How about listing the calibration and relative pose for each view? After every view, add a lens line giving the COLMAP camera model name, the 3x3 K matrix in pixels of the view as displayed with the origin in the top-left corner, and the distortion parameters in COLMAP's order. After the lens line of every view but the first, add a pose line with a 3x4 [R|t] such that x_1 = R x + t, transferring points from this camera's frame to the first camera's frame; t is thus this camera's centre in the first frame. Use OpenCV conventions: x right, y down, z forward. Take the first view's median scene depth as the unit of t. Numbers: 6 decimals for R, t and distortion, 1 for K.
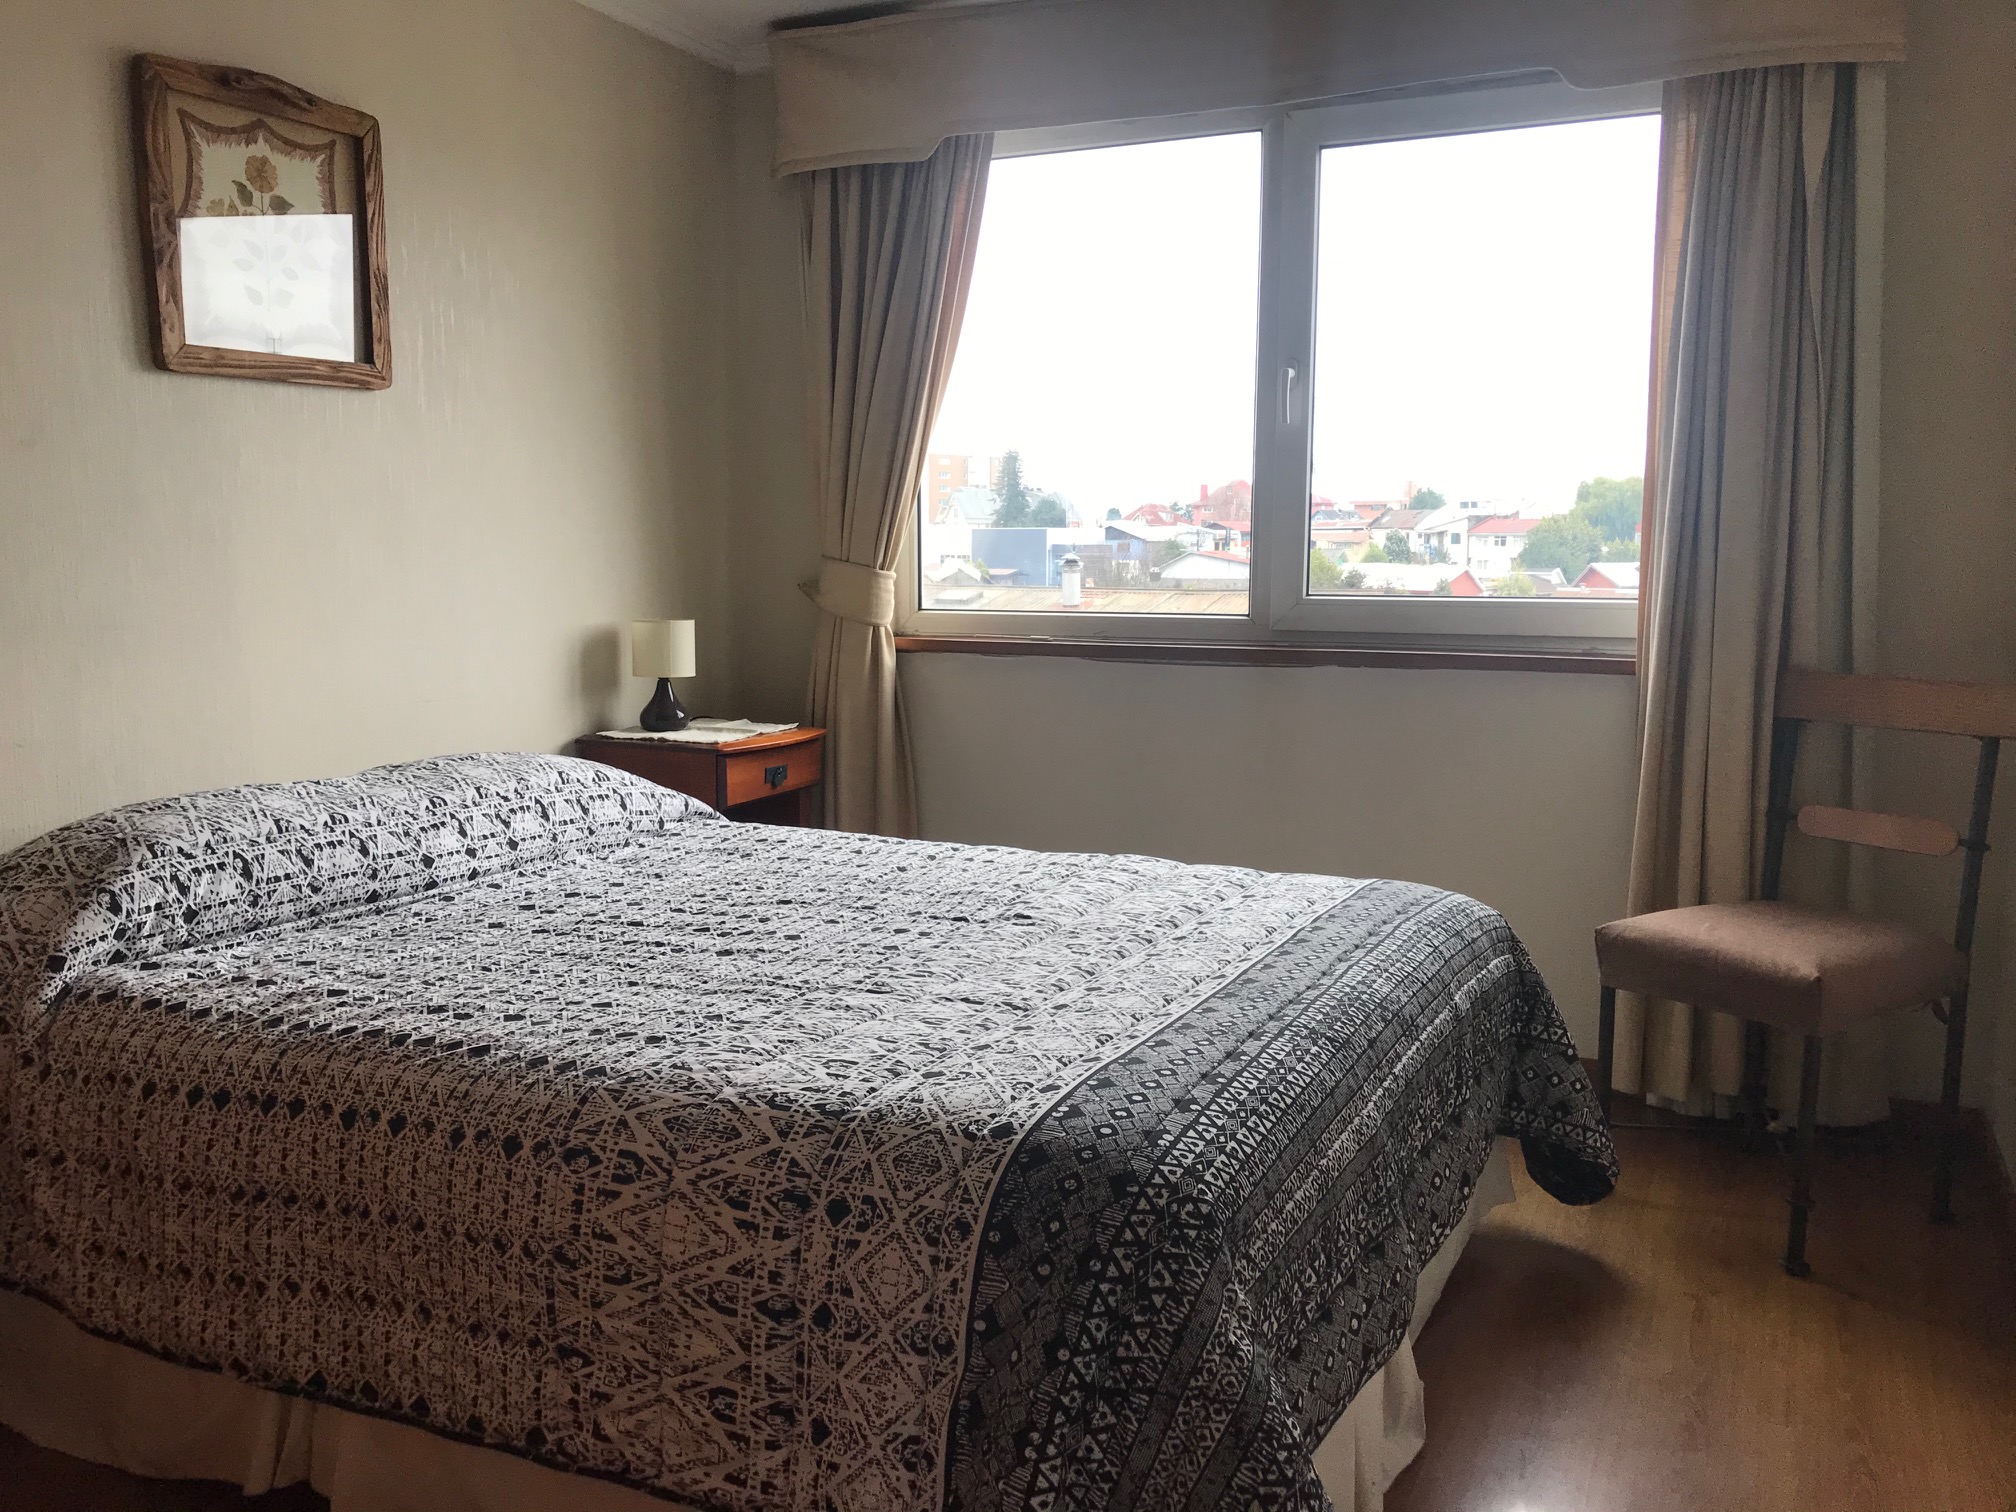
lens RADIAL K [[1638.6, 0, 1005.9], [0, 1638.6, 759.8], [0, 0, 1]] dist [0.001806, -0.000821]
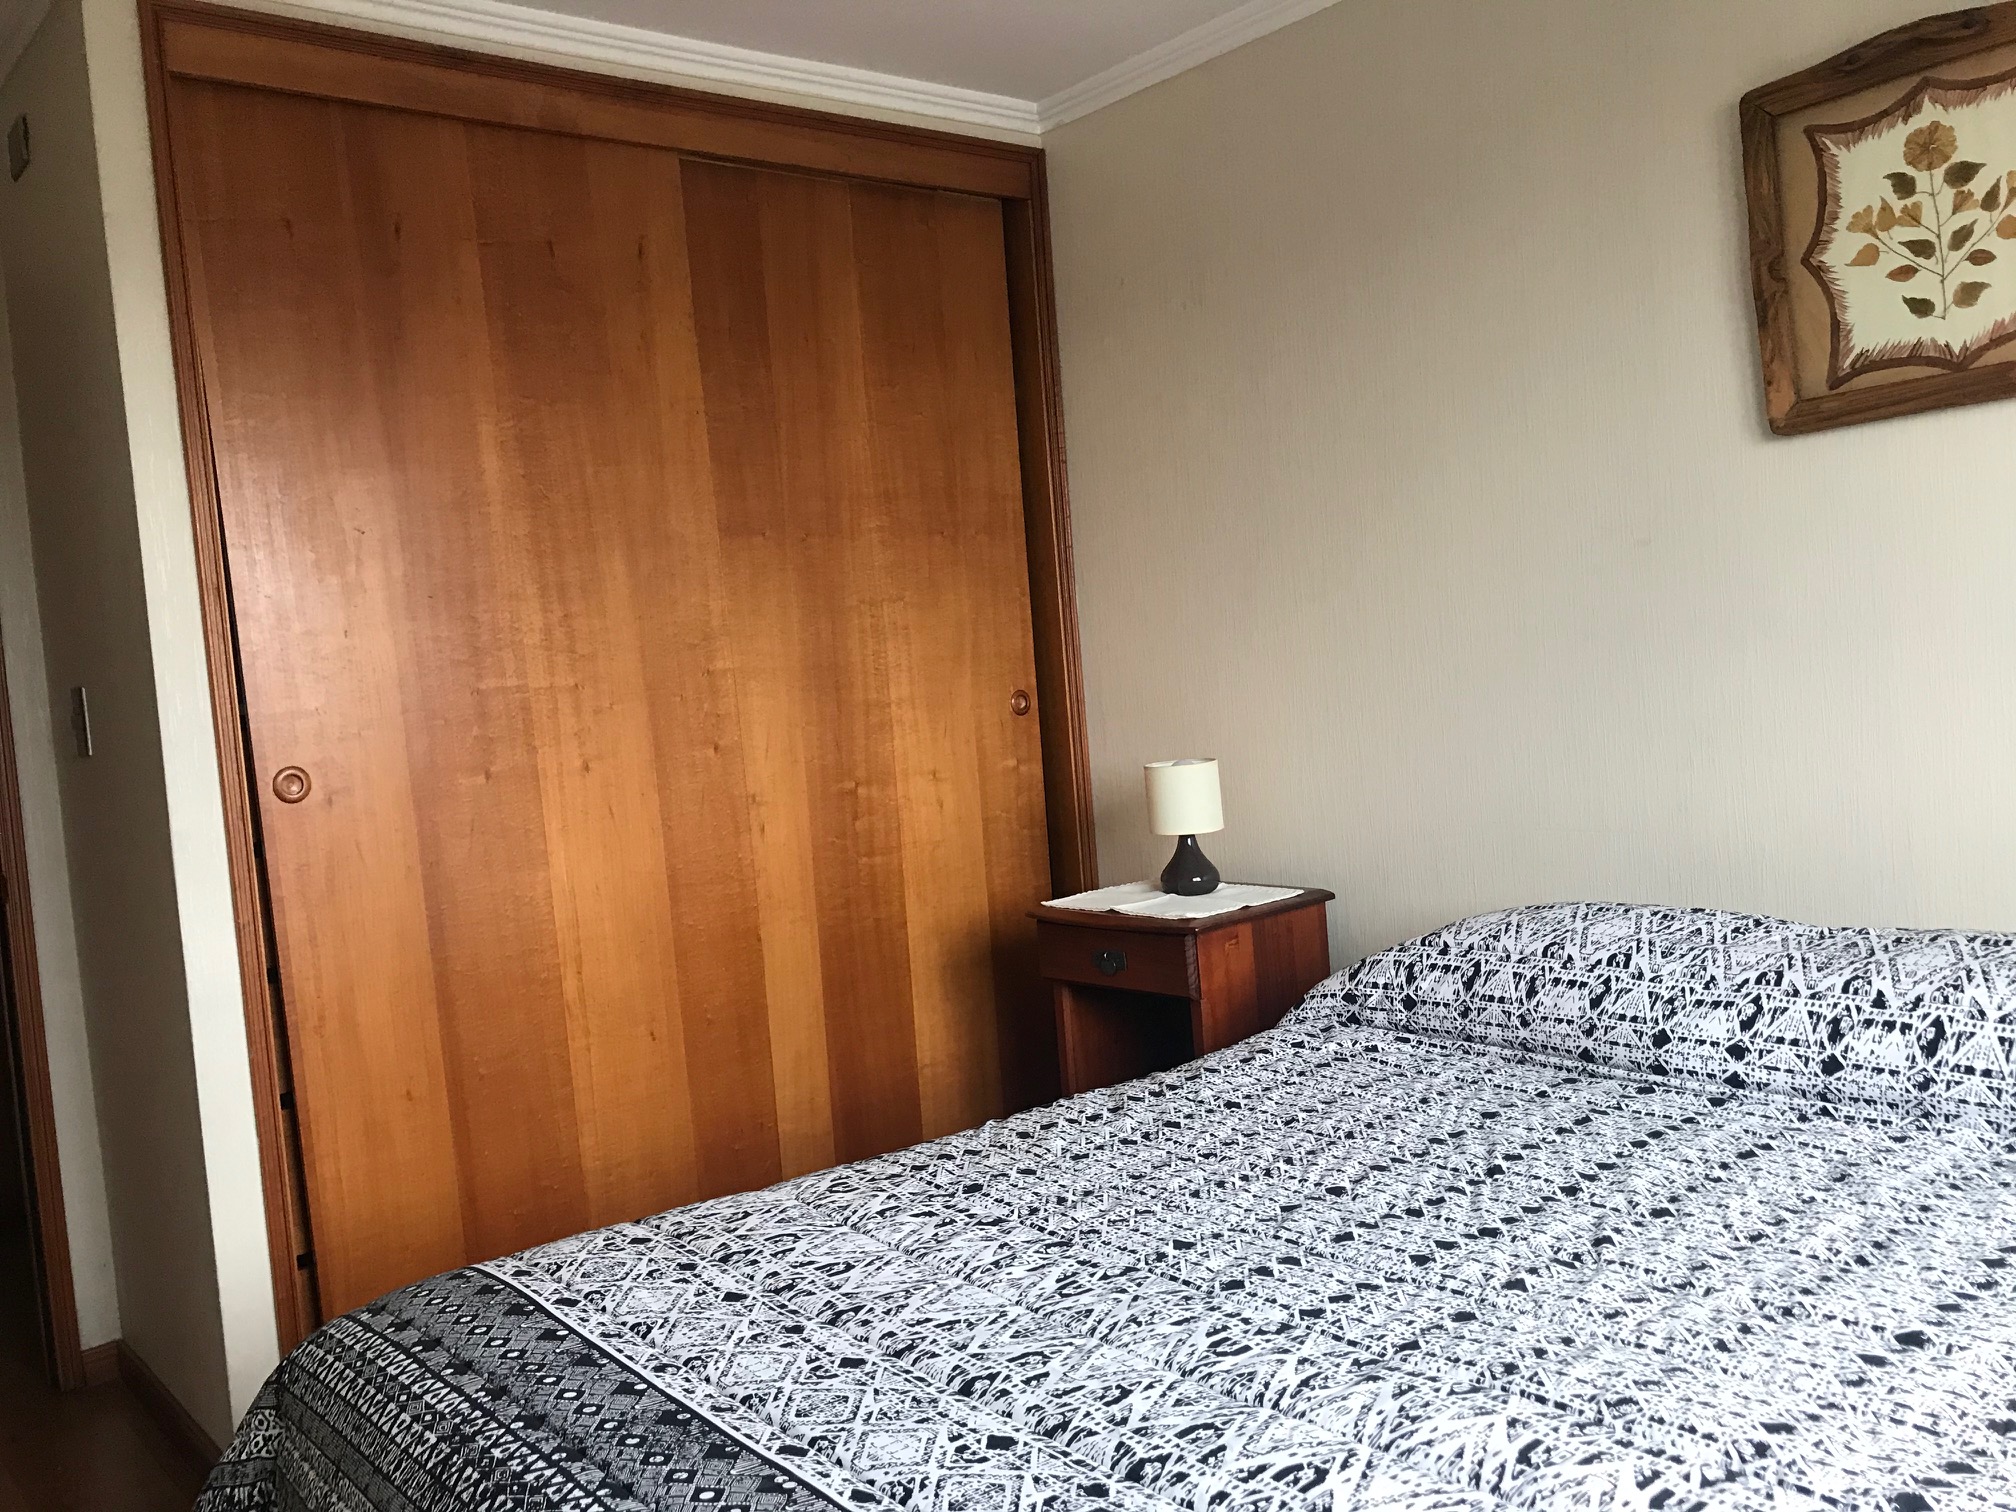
lens RADIAL K [[1638.6, 0, 1005.0], [0, 1638.6, 747.7], [0, 0, 1]] dist [0.001806, -0.000821]
pose [[-0.414693, 0.079633, -0.906470, 0.528383], [-0.042421, 0.993389, 0.106675, -0.161928], [0.908972, 0.082691, -0.408573, 1.098639]]
